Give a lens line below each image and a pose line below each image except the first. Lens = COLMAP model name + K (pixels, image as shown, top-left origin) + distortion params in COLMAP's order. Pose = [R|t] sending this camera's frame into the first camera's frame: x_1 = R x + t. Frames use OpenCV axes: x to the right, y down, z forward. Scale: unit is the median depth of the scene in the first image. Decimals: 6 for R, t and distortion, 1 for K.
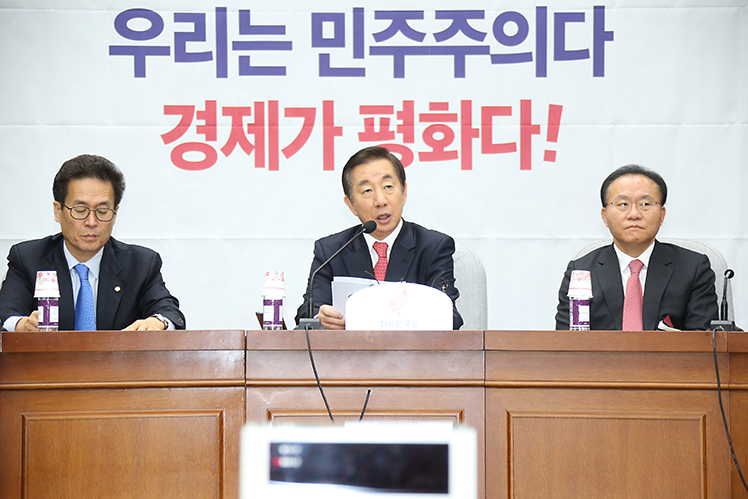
lens RADIAL K [[2571.1, 0, 394.9], [0, 2571.1, 256.0], [0, 0, 1]] dist [0.775945, 0.000000]
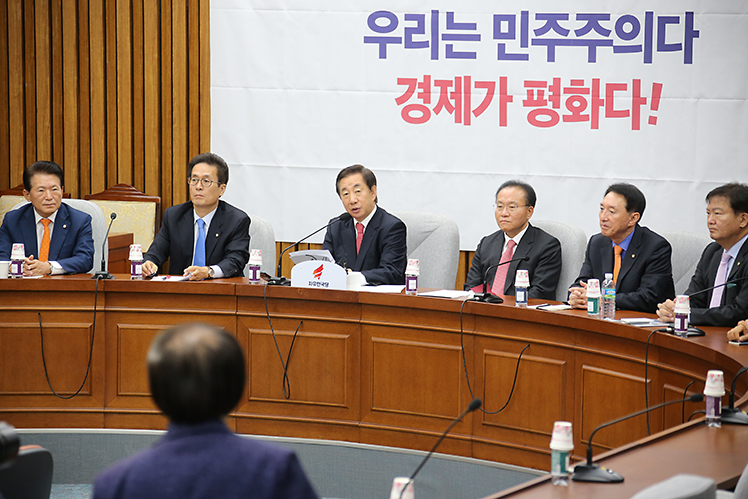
lens RADIAL K [[3410.4, 0, 389.8], [0, 3410.4, 276.9], [0, 0, 1]] dist [1.310921, 0.000000]
pose [[0.914679, 0.051977, -0.400825, 0.678711], [-0.001838, 0.992221, 0.124472, -0.185836], [0.404176, -0.113115, 0.907660, -0.749724]]
